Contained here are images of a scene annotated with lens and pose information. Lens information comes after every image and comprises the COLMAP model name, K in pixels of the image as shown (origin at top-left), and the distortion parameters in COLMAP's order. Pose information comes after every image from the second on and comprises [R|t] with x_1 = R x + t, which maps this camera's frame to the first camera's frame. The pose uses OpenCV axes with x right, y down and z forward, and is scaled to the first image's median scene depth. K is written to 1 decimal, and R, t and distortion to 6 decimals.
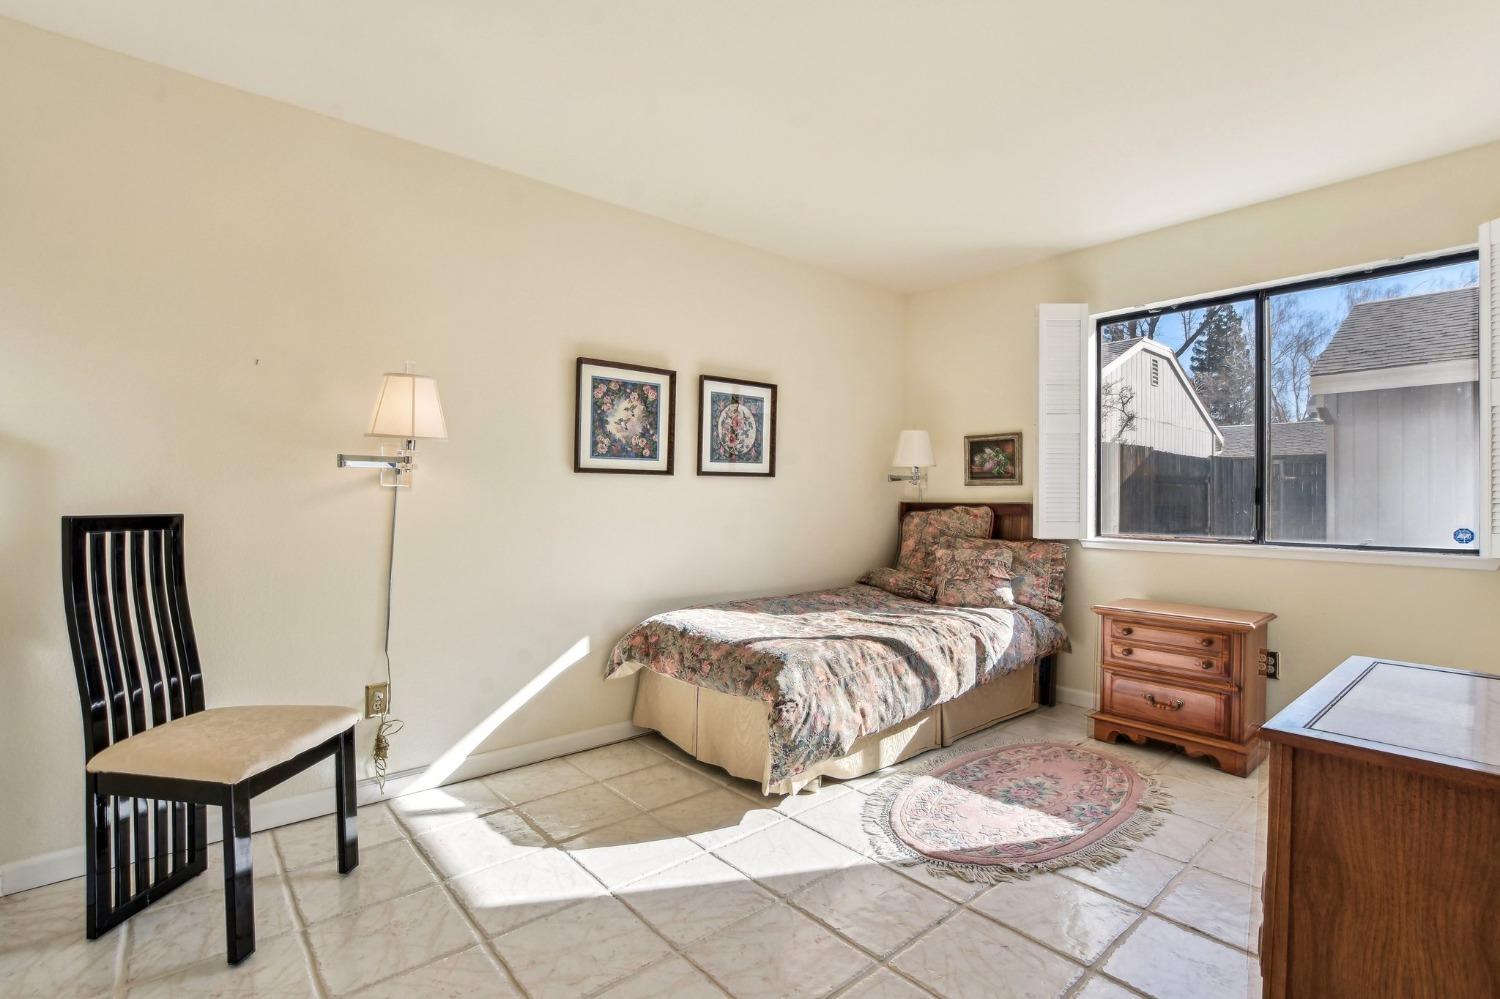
lens RADIAL K [[690.3, 0, 745.0], [0, 690.3, 502.3], [0, 0, 1]] dist [-0.010108, -0.002718]
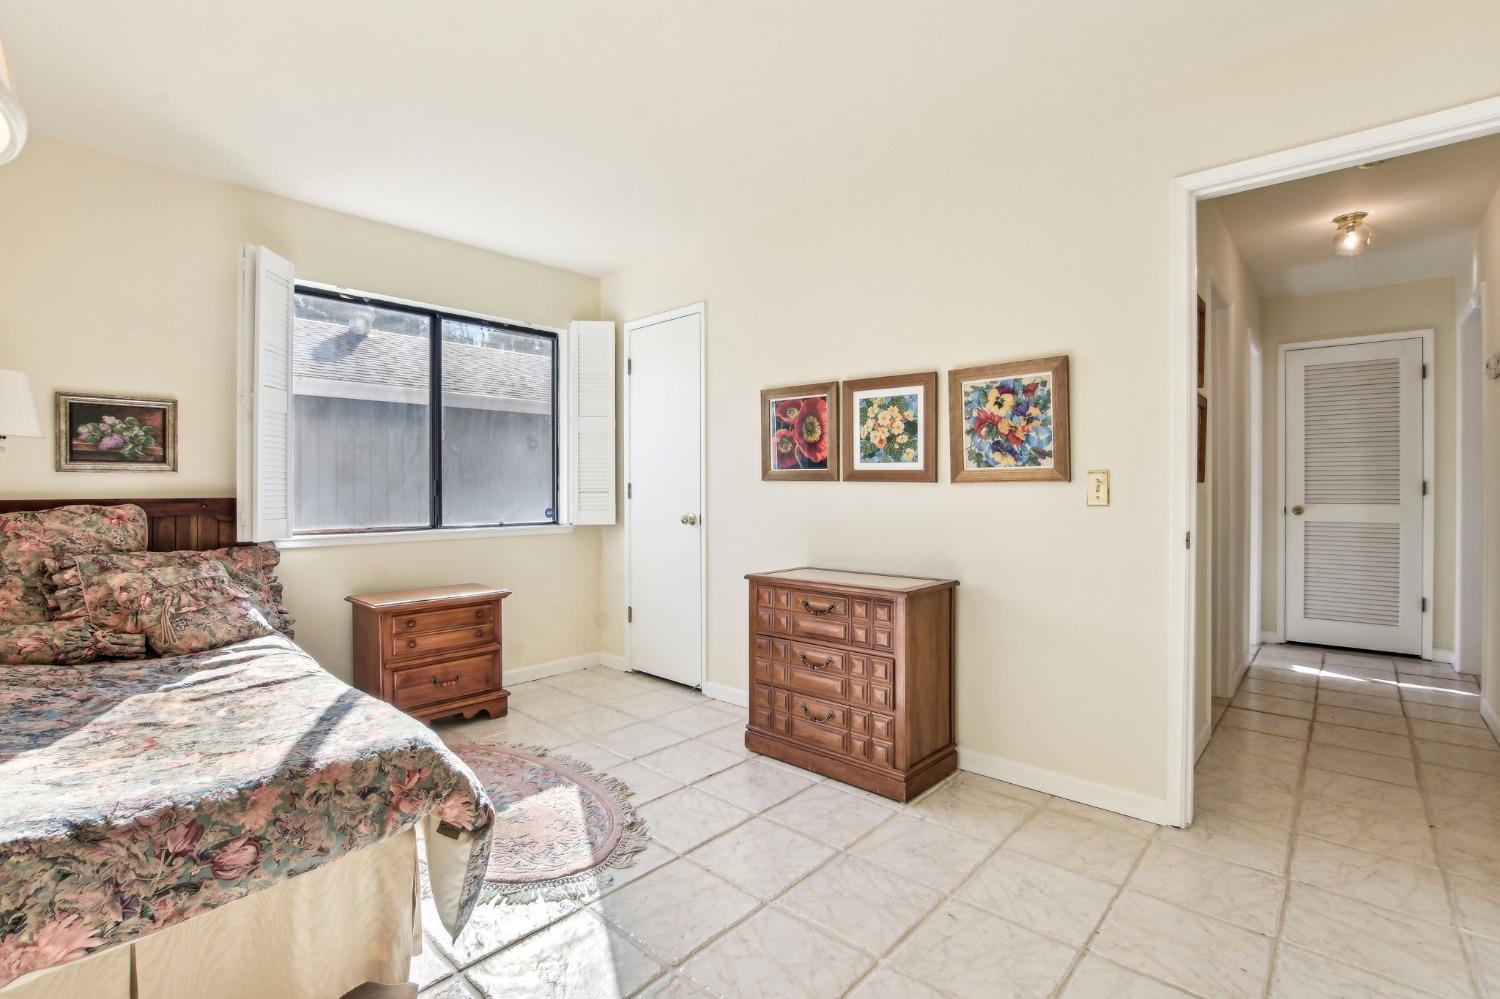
lens RADIAL K [[690.3, 0, 741.7], [0, 690.3, 491.9], [0, 0, 1]] dist [-0.010108, -0.002718]
pose [[-0.117980, -0.005978, 0.992998, -0.584353], [0.011652, 0.999905, 0.007404, -0.005396], [-0.992948, 0.012444, -0.117900, 0.756933]]
